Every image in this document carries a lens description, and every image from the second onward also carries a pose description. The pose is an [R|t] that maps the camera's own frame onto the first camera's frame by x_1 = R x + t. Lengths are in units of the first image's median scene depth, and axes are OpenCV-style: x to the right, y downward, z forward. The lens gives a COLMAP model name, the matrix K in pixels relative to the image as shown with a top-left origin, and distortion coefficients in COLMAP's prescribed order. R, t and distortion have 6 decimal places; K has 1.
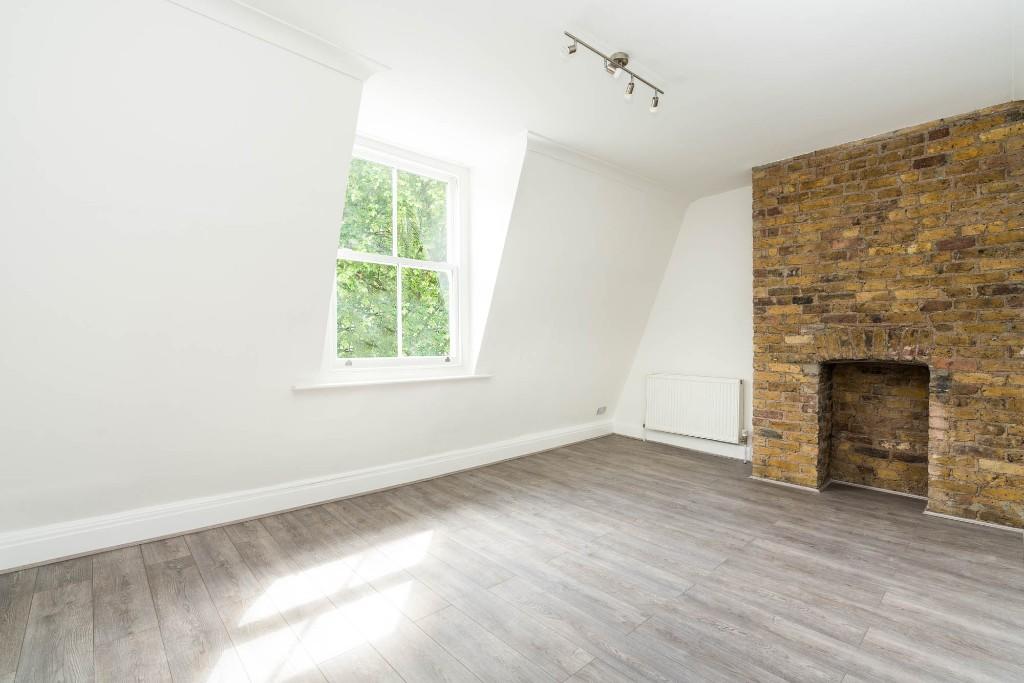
lens RADIAL K [[465.9, 0, 508.7], [0, 465.9, 339.9], [0, 0, 1]] dist [0.000792, 0.000280]
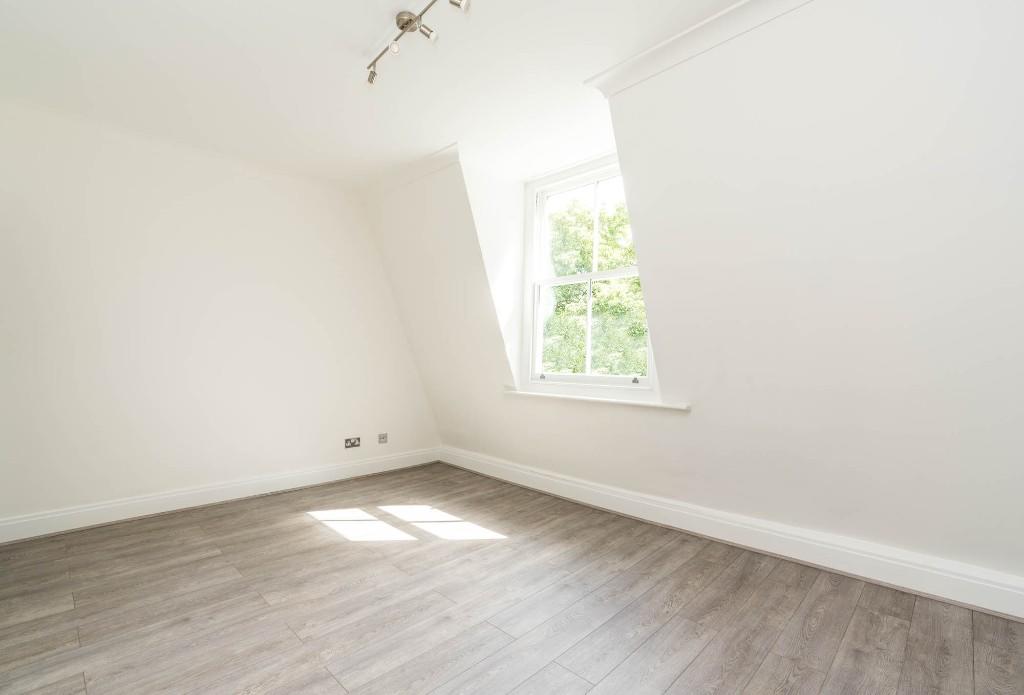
lens RADIAL K [[467.0, 0, 508.8], [0, 467.0, 351.3], [0, 0, 1]] dist [-0.005545, 0.000078]
pose [[0.047350, -0.015736, -0.998754, 0.795622], [-0.004751, 0.999861, -0.015979, 0.006324], [0.998867, 0.005501, 0.047269, 0.848016]]
